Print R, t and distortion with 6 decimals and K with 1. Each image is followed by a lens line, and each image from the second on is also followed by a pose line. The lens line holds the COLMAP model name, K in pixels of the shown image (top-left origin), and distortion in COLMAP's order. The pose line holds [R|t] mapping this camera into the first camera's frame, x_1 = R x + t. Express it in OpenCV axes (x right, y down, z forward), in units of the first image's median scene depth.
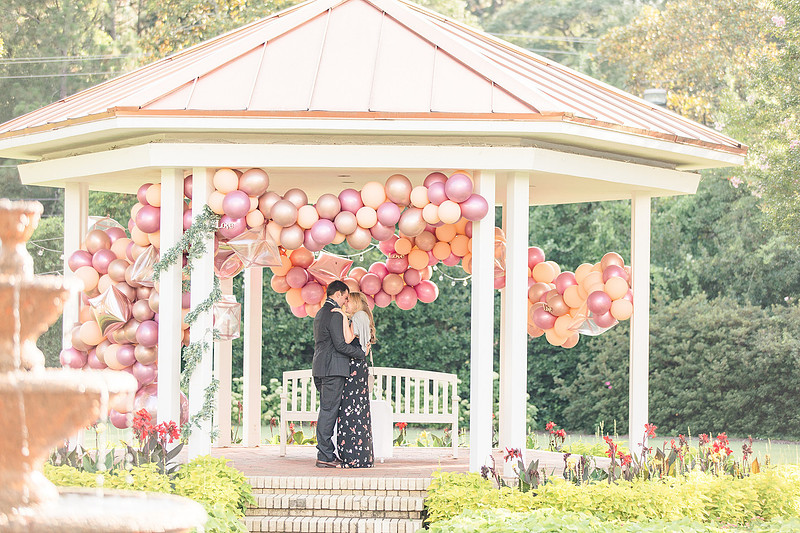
lens RADIAL K [[2501.0, 0, 400.0], [0, 2501.0, 266.5], [0, 0, 1]] dist [0.018374, 0.417398]
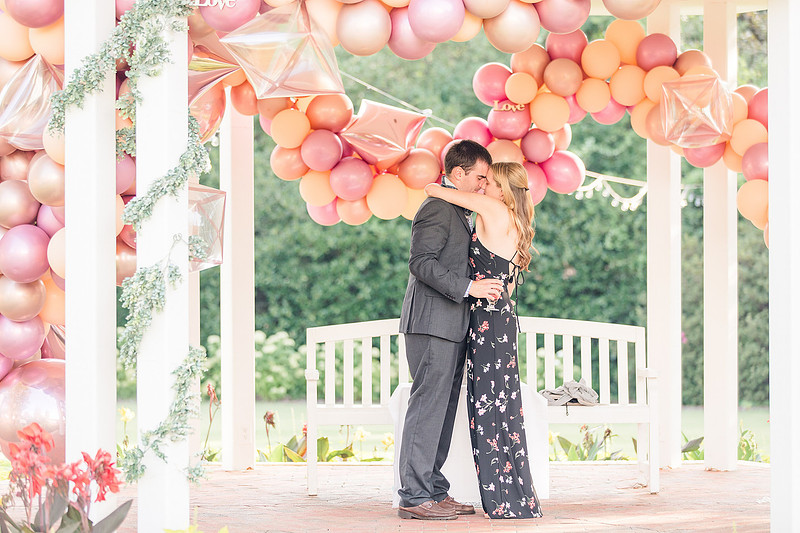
lens RADIAL K [[2730.4, 0, 400.0], [0, 2730.4, 266.5], [0, 0, 1]] dist [0.022428, 0.840012]
pose [[0.999328, -0.018233, 0.031786, -0.052707], [0.017551, 0.999613, 0.021592, 0.020565], [-0.032168, -0.021019, 0.999261, 0.513826]]
